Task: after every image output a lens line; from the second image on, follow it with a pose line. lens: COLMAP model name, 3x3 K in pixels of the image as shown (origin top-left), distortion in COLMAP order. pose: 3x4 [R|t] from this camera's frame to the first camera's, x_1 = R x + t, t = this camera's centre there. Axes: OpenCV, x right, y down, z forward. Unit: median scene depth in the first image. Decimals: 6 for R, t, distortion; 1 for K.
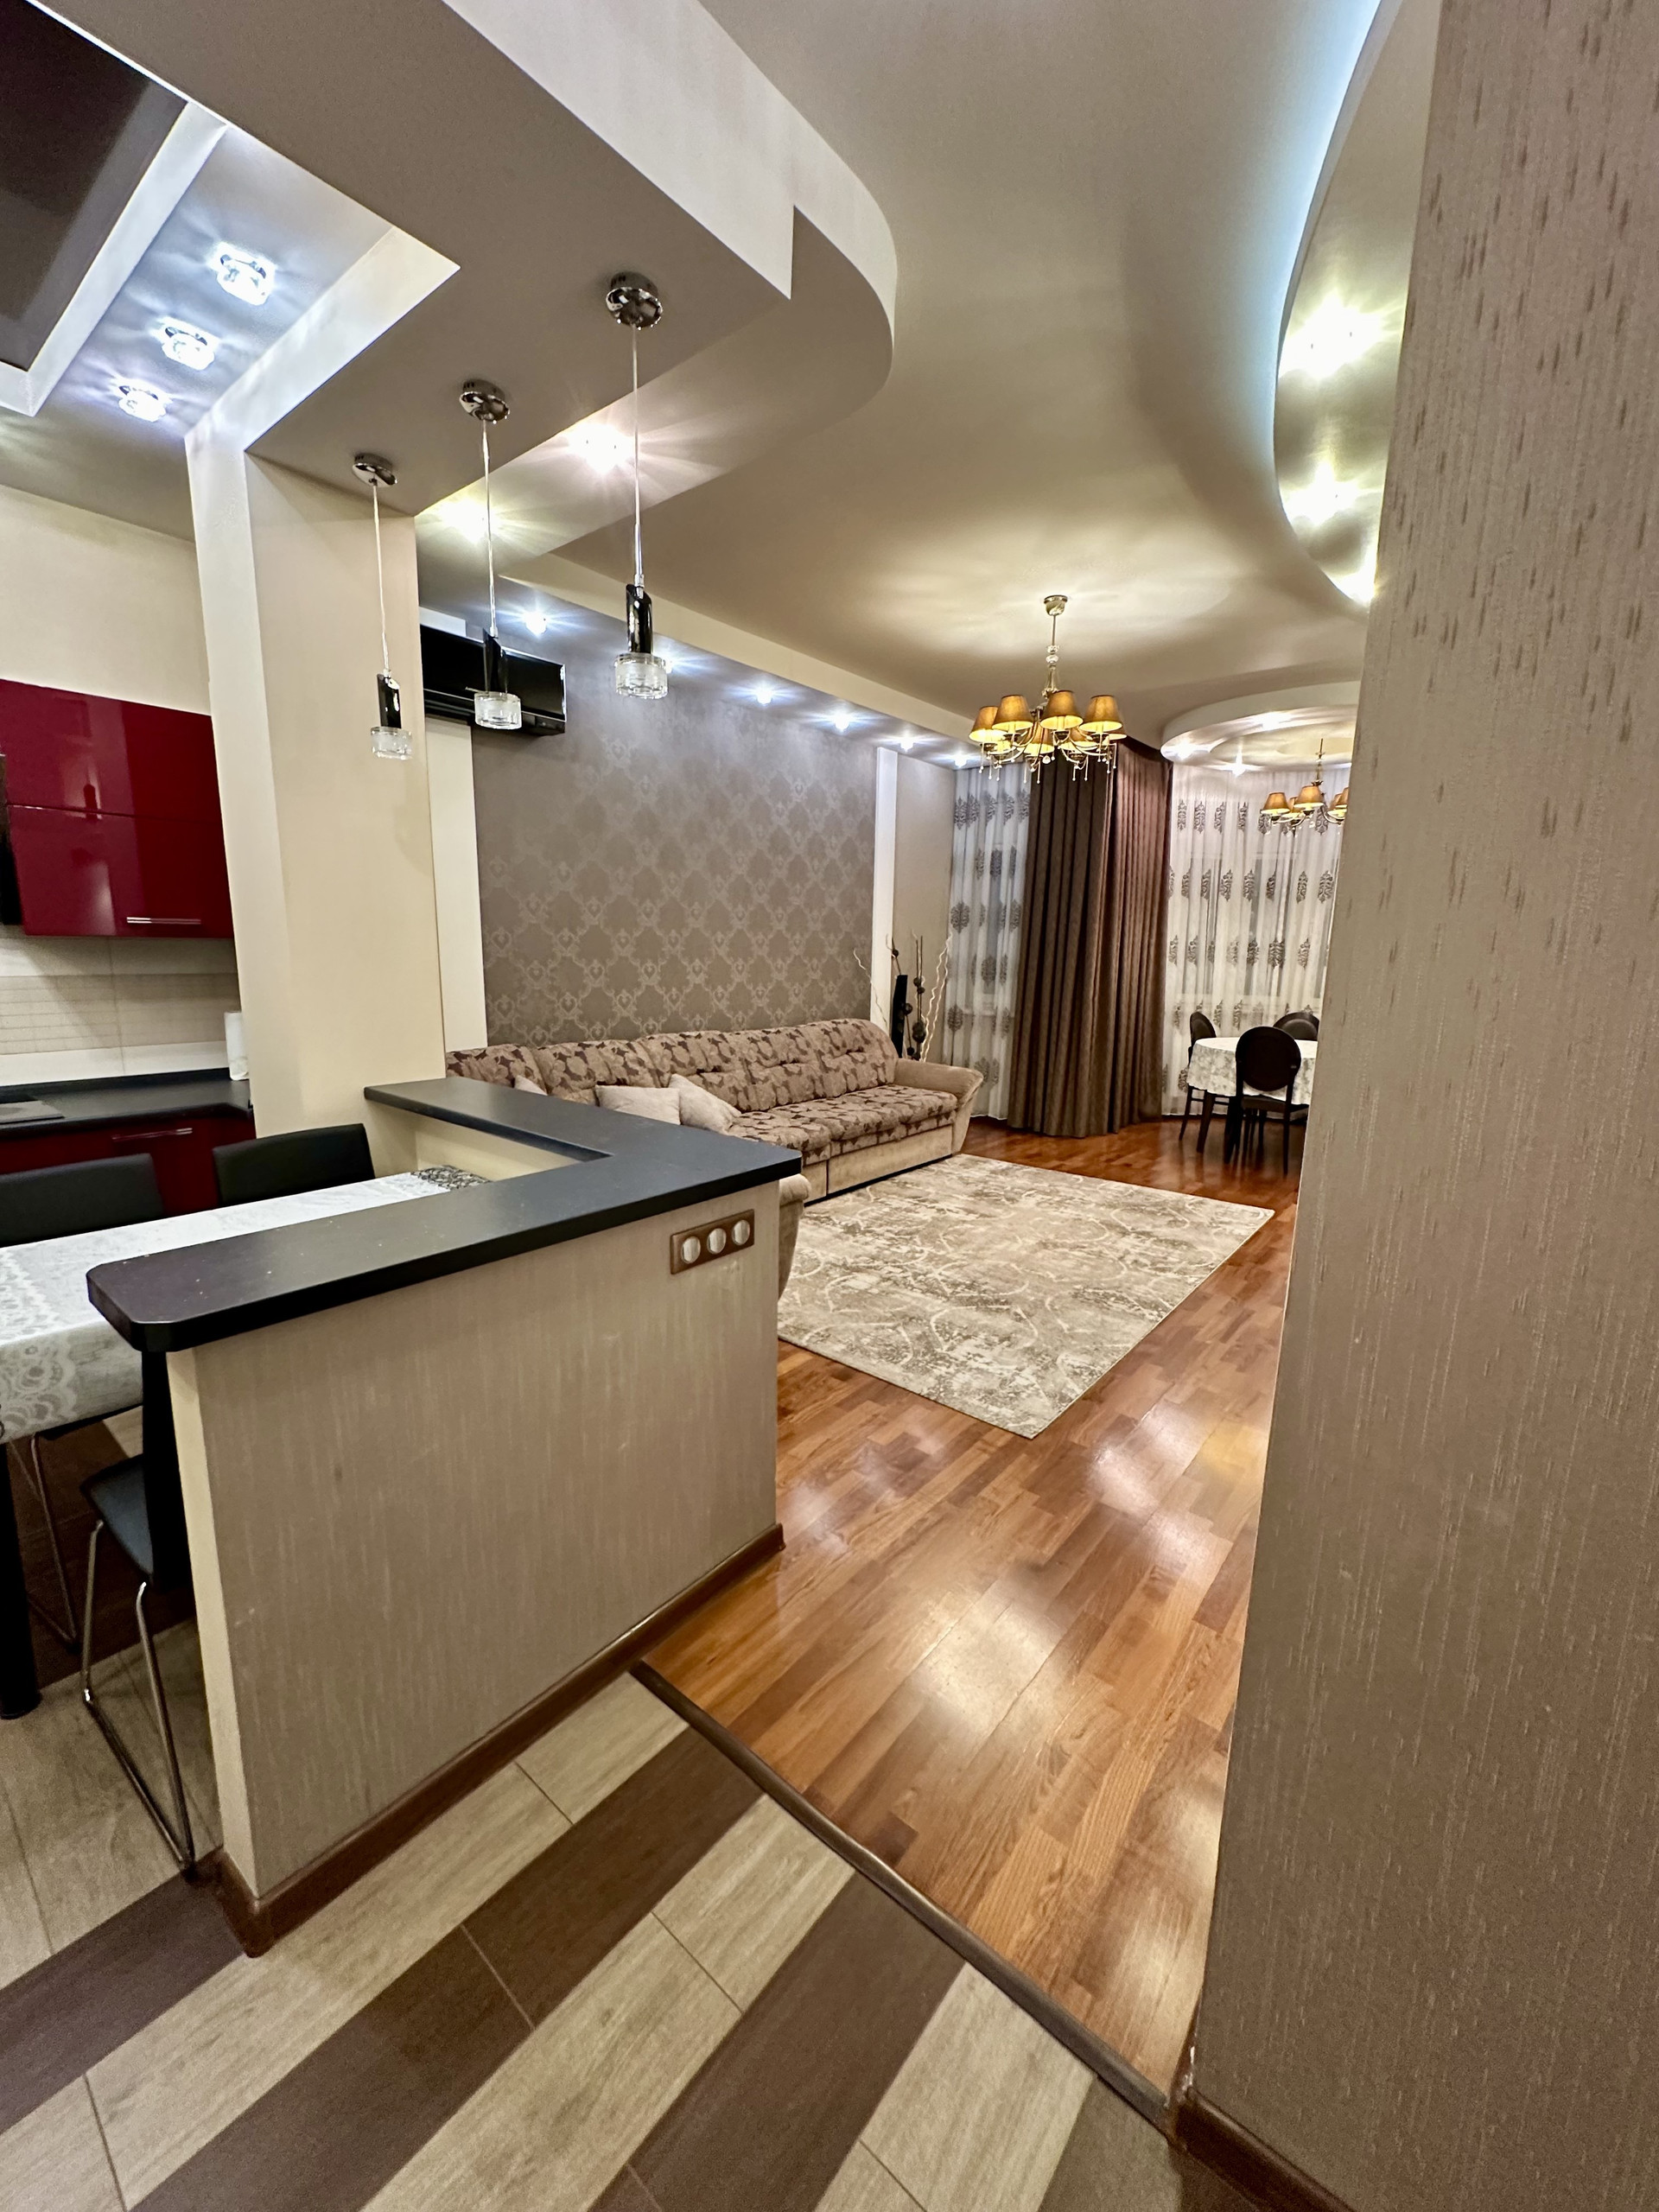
lens RADIAL K [[886.2, 0, 834.9], [0, 886.2, 1099.1], [0, 0, 1]] dist [-0.002987, 0.000564]
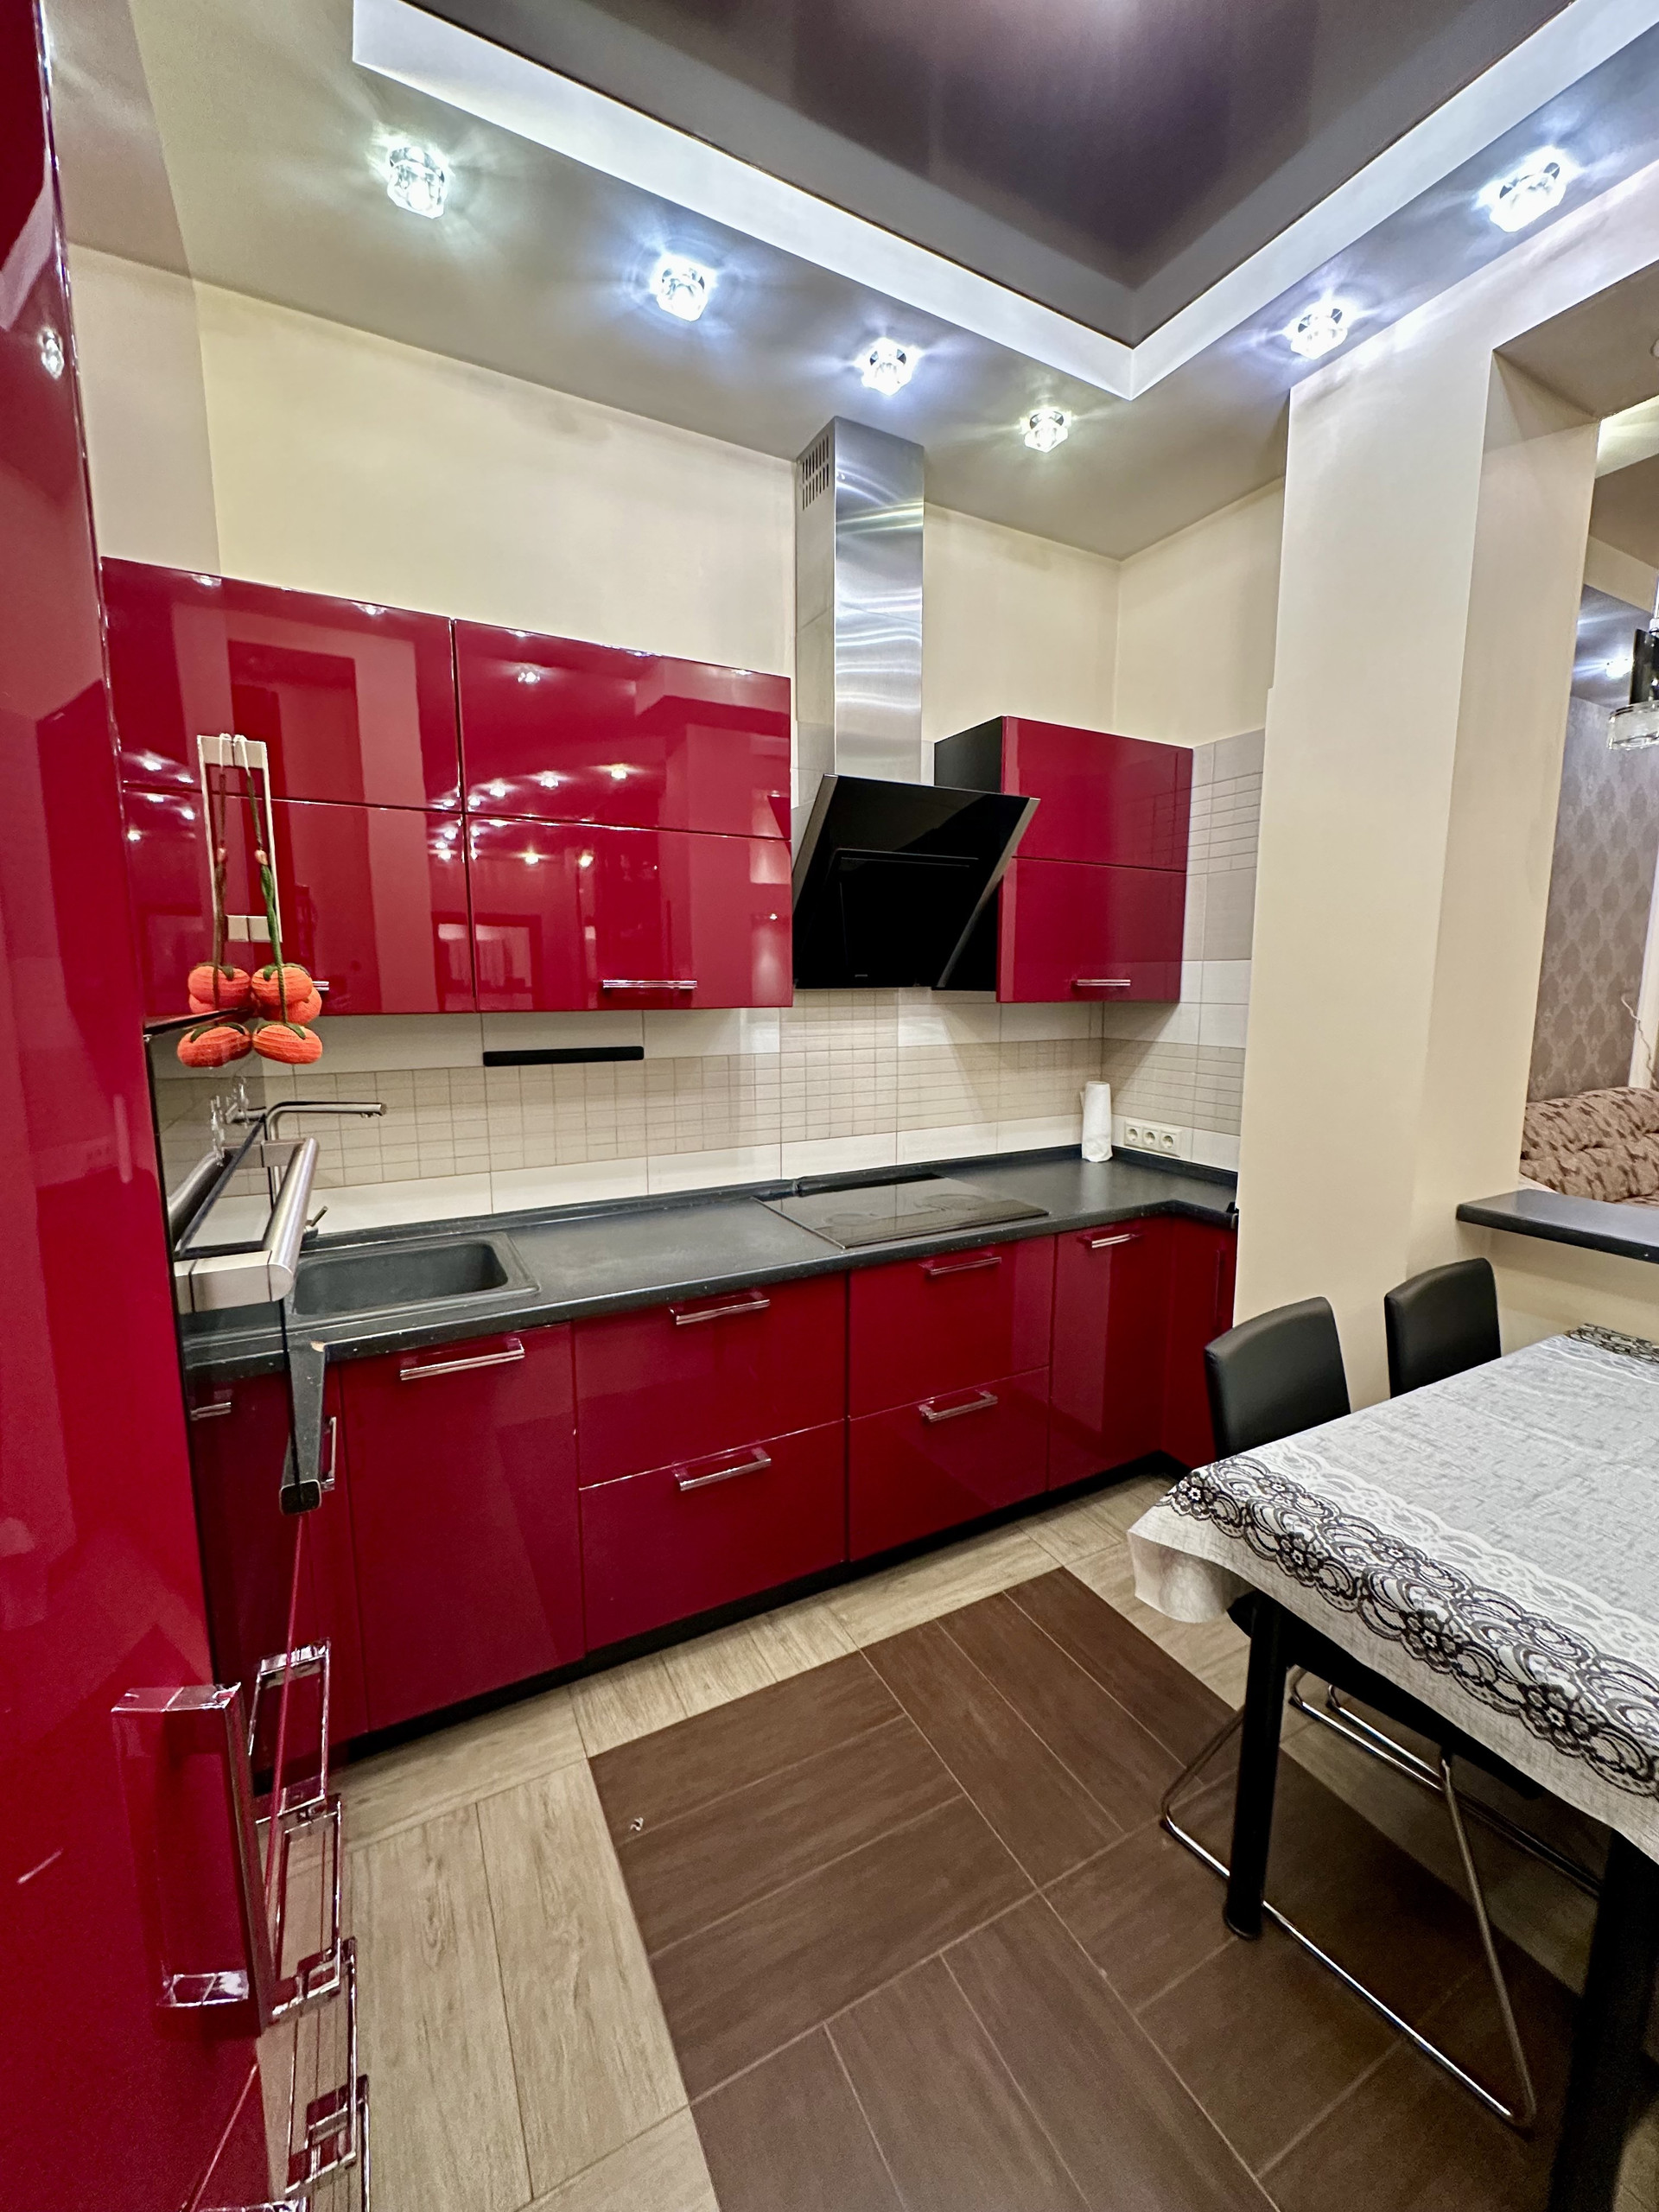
lens RADIAL K [[886.2, 0, 843.8], [0, 886.2, 1102.0], [0, 0, 1]] dist [-0.002987, 0.000564]
pose [[0.925830, 0.028299, -0.376880, -0.446071], [-0.045997, 0.998217, -0.038041, -0.027659], [0.375131, 0.052555, 0.925481, 0.084506]]
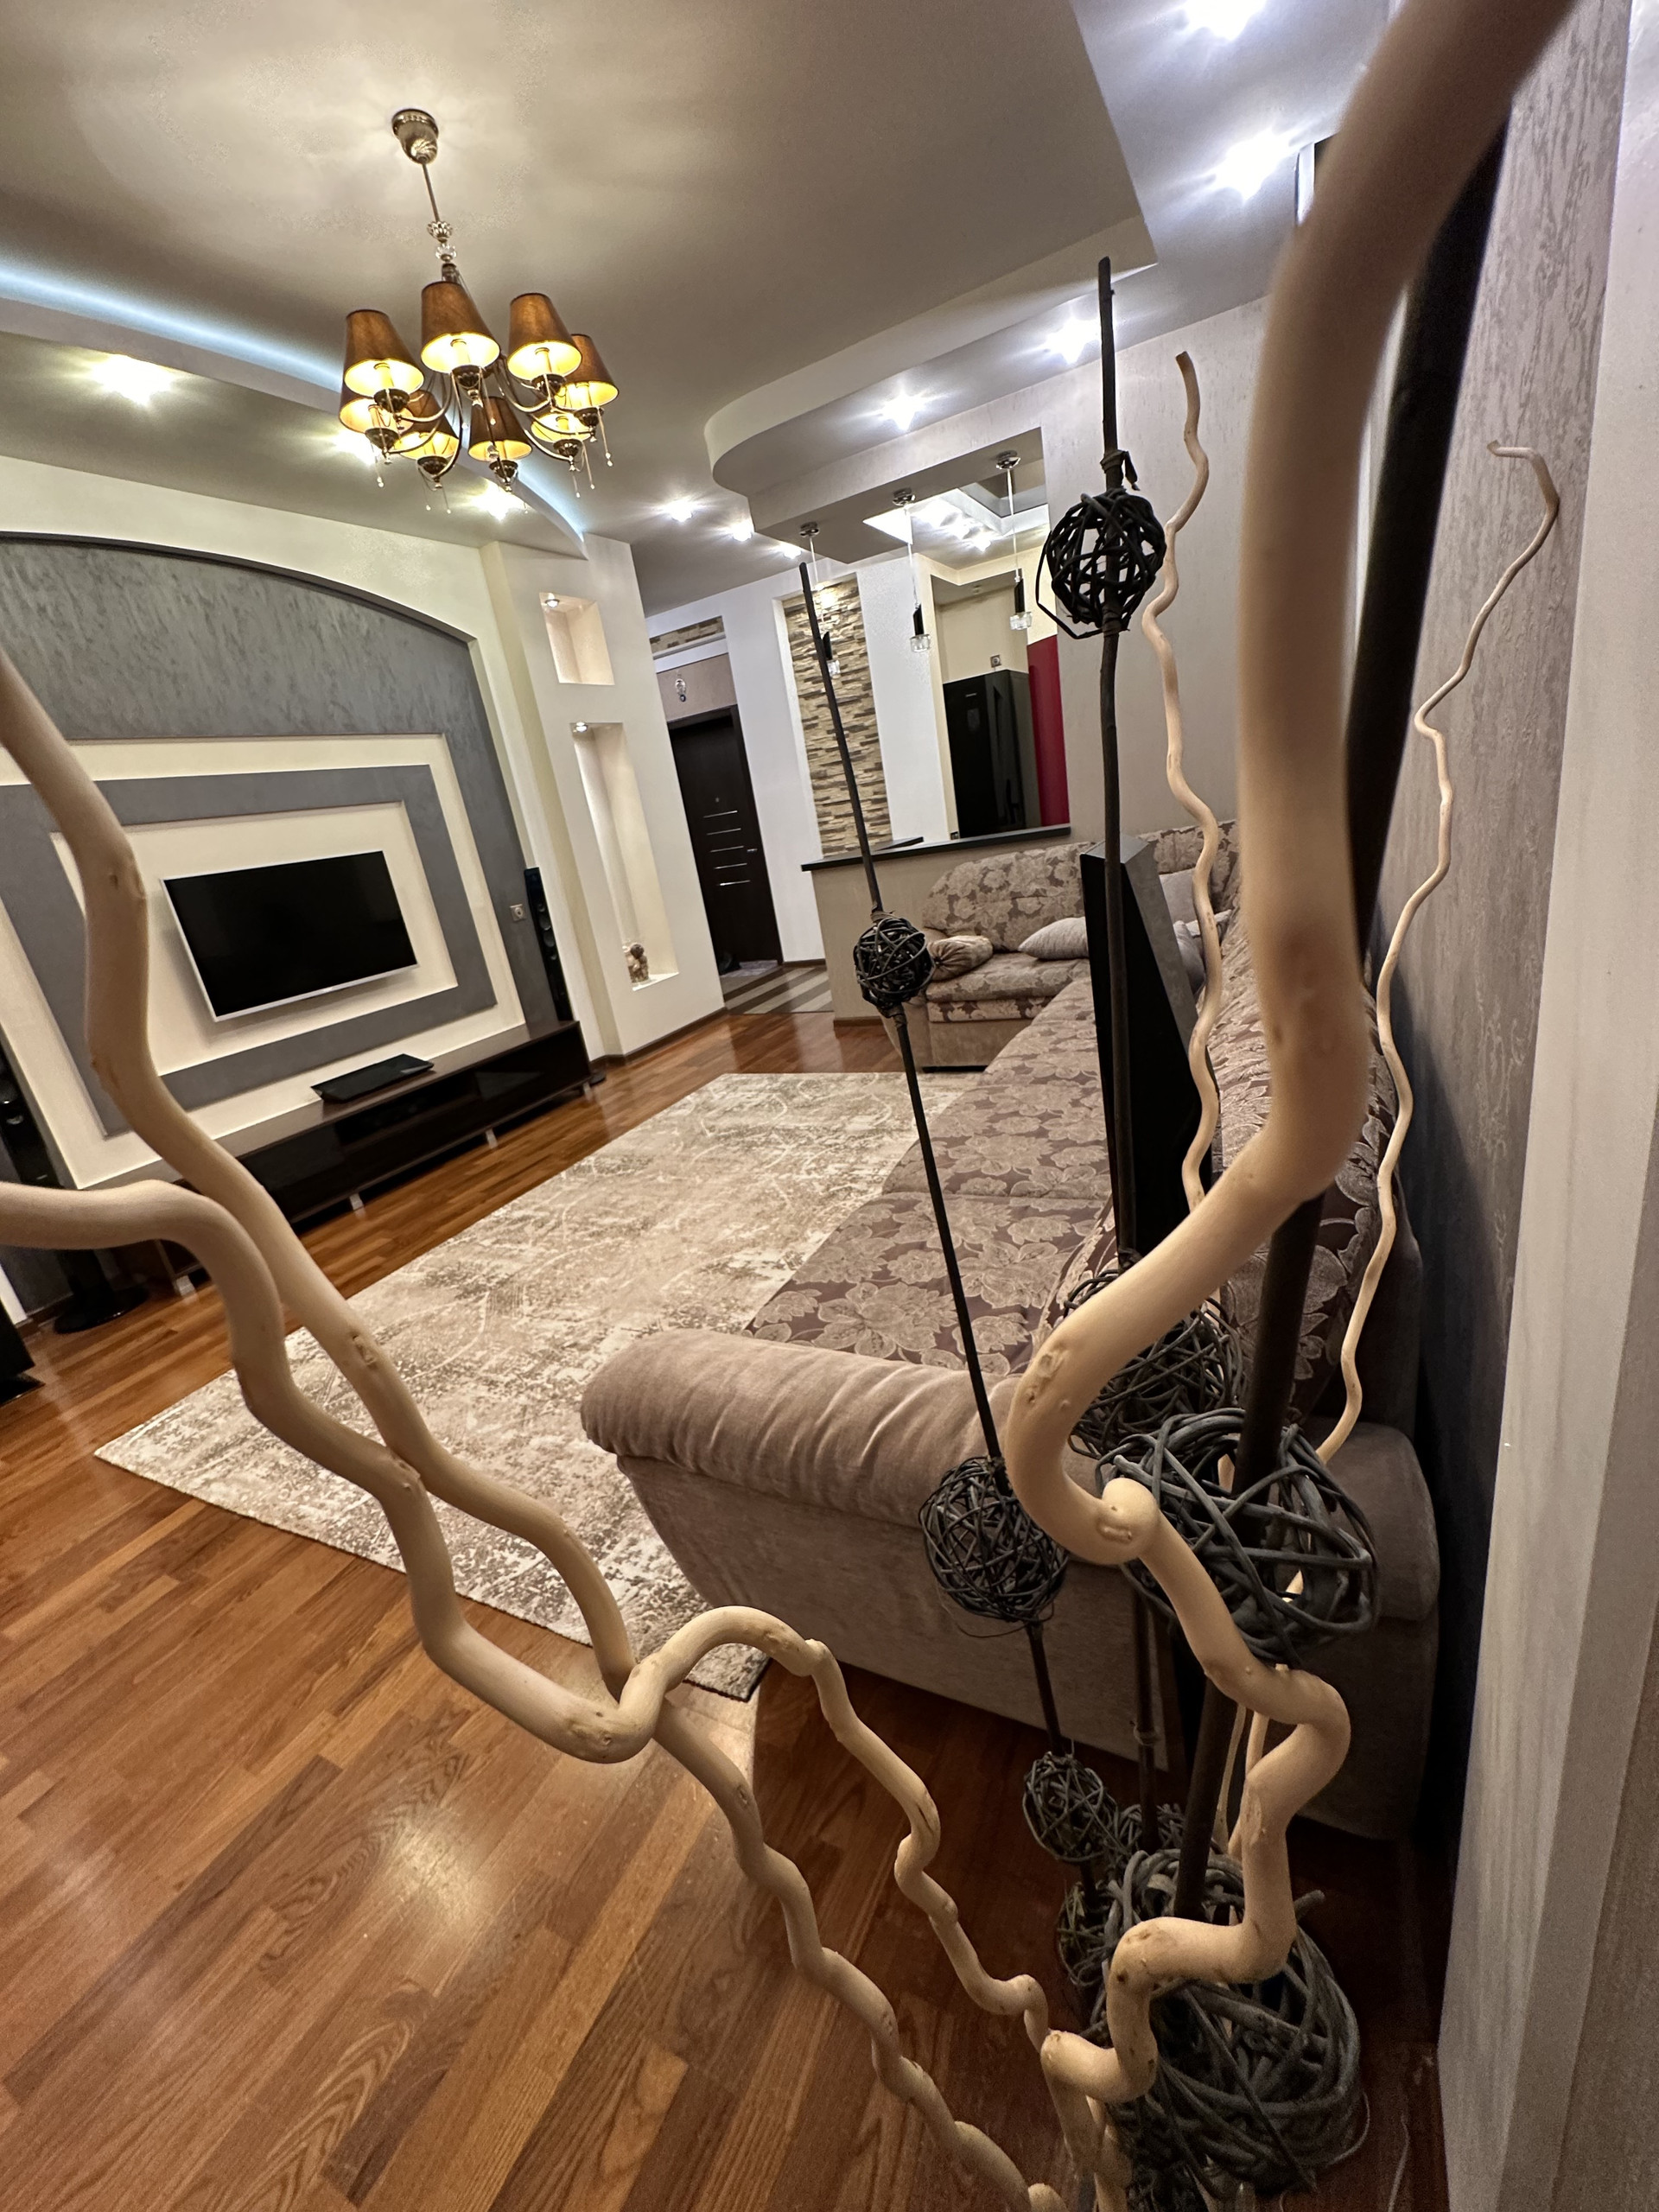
lens RADIAL K [[886.2, 0, 822.2], [0, 886.2, 1108.7], [0, 0, 1]] dist [-0.002987, 0.000564]
pose [[-0.971000, 0.194268, -0.139355, 0.178274], [0.106818, 0.873979, 0.474079, -0.238218], [0.213891, 0.445445, -0.869384, 1.599984]]
